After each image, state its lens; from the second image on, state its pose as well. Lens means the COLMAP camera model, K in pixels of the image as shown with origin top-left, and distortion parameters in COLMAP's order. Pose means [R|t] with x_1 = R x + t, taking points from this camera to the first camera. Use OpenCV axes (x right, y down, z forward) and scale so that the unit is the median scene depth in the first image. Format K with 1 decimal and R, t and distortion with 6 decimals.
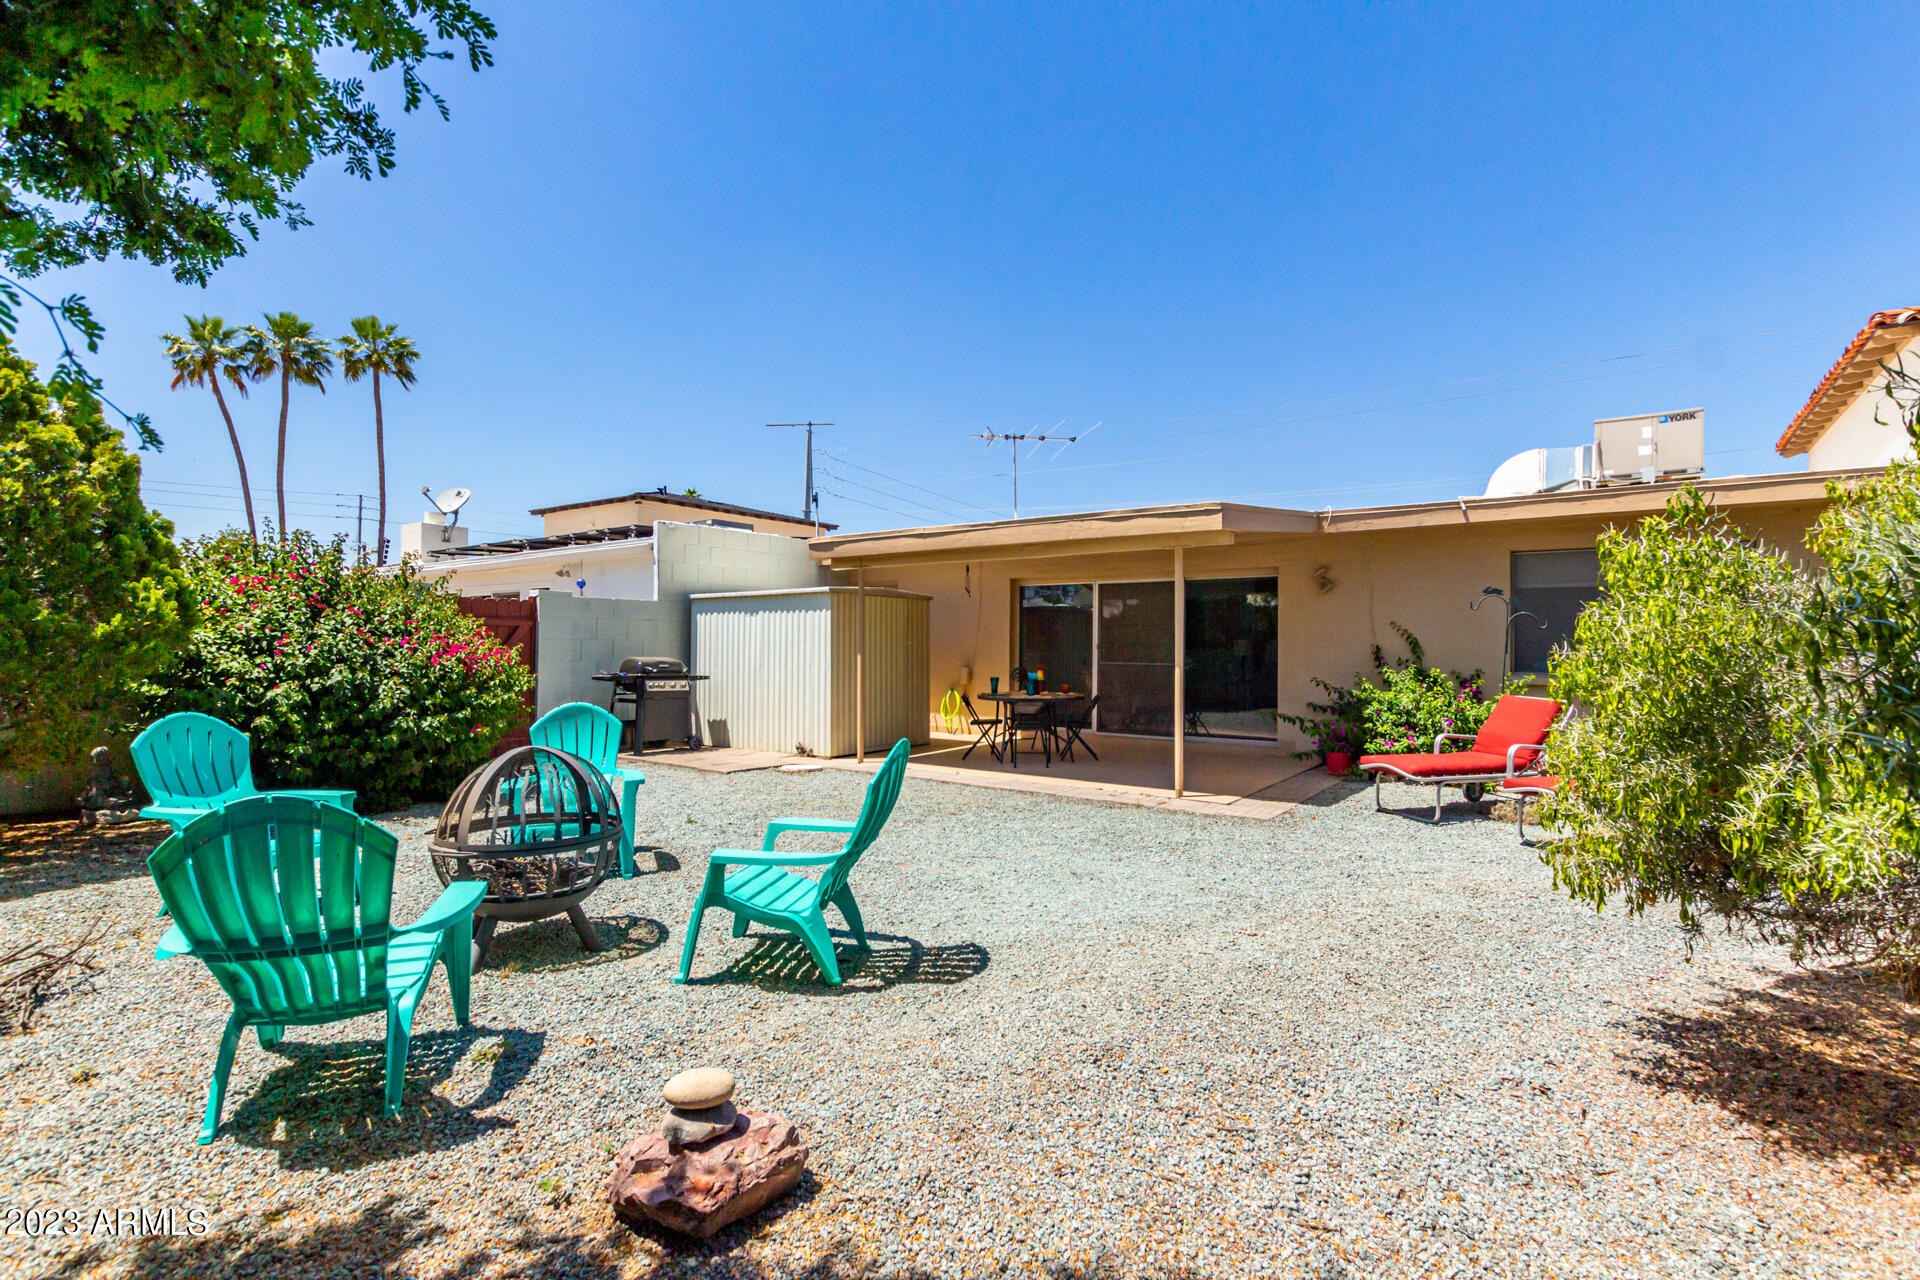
lens RADIAL K [[884.5, 0, 957.3], [0, 884.5, 645.3], [0, 0, 1]] dist [0.004512, 0.000093]
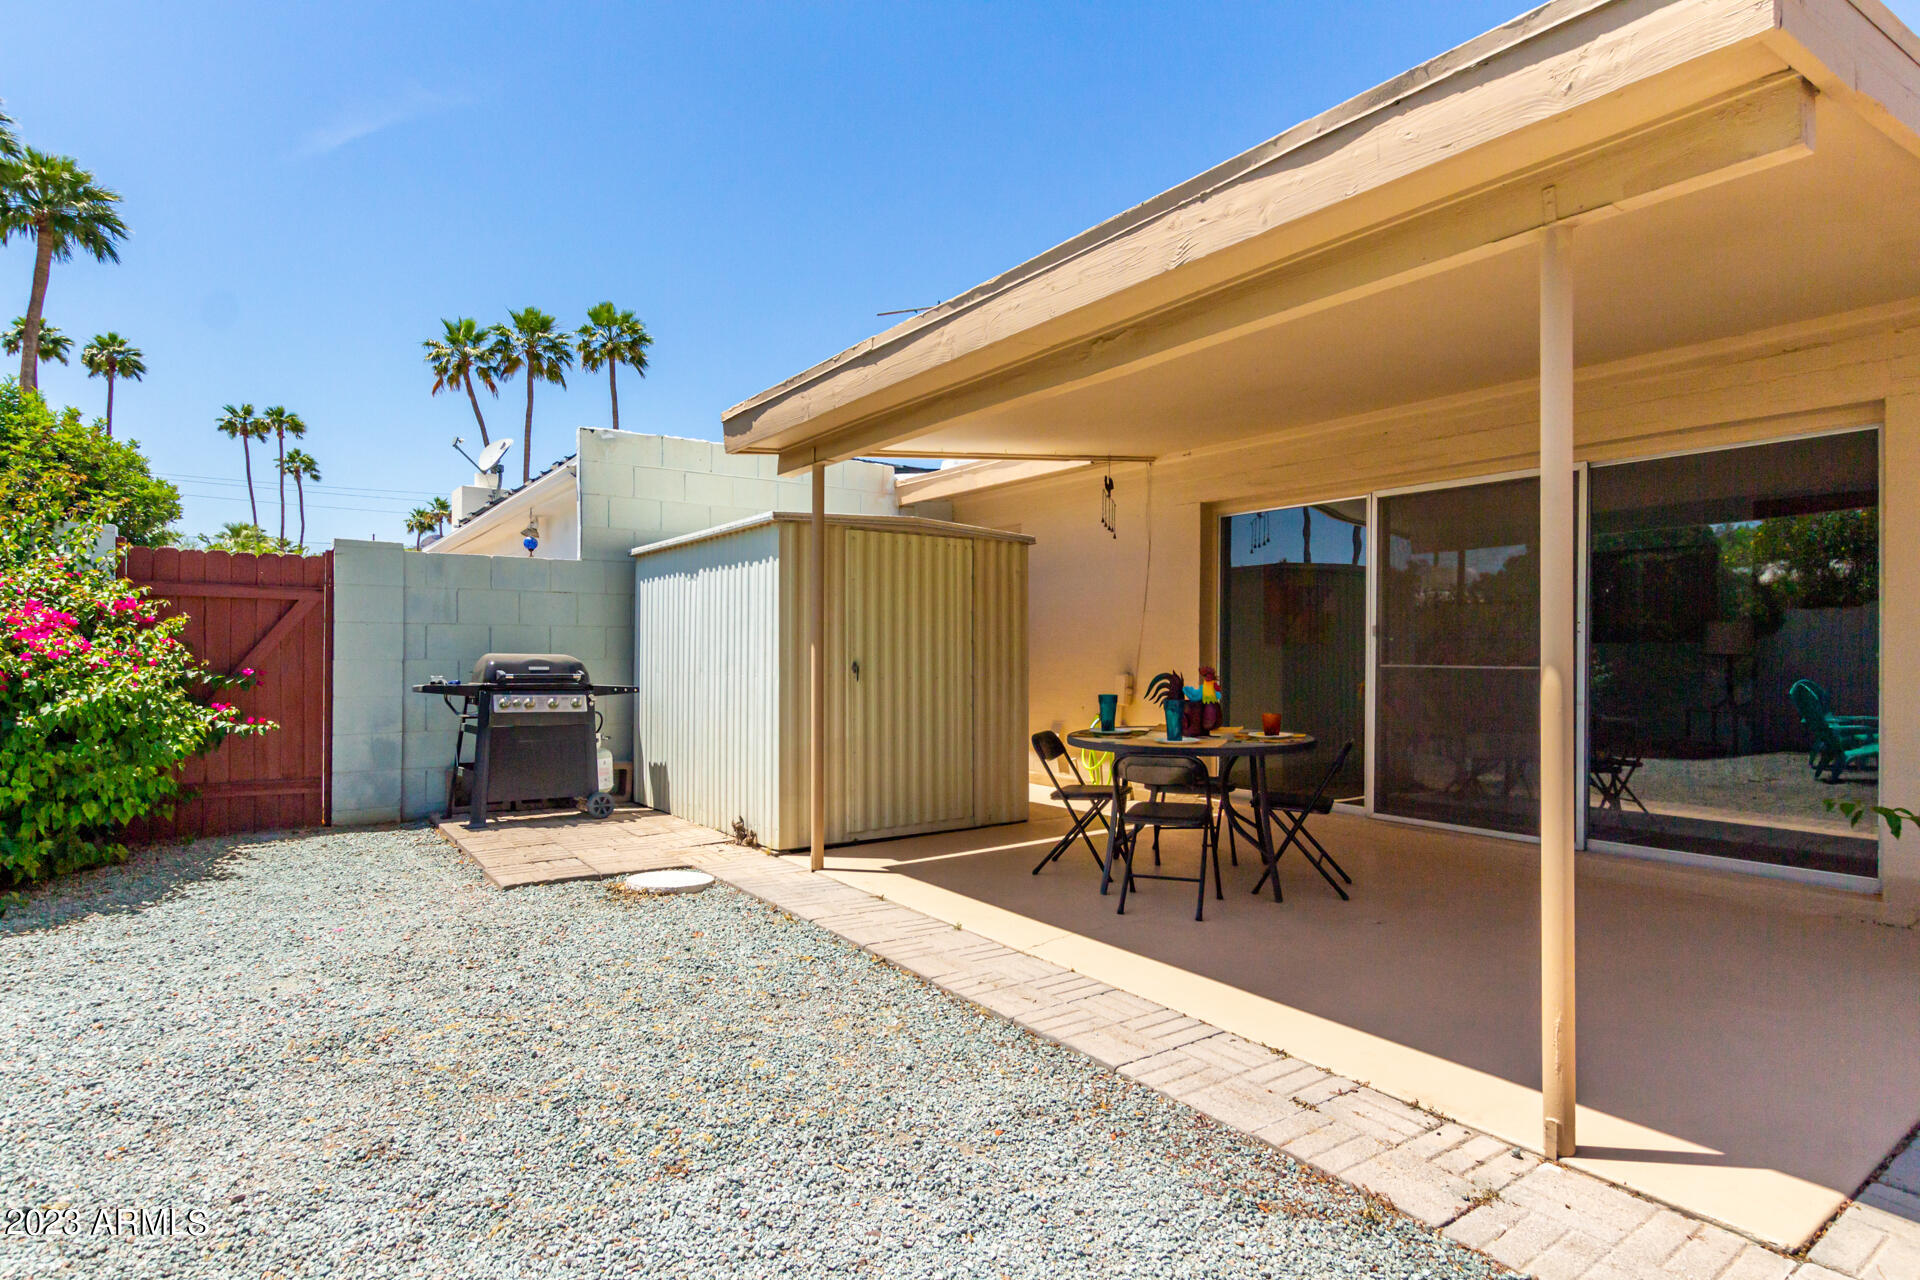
lens RADIAL K [[994.6, 0, 966.0], [0, 994.6, 650.9], [0, 0, 1]] dist [-0.001093, 0.000341]
pose [[0.952450, -0.003675, -0.304672, 0.029867], [0.003649, 0.999993, -0.000657, 0.003185], [0.304672, -0.000486, 0.952457, 0.114460]]
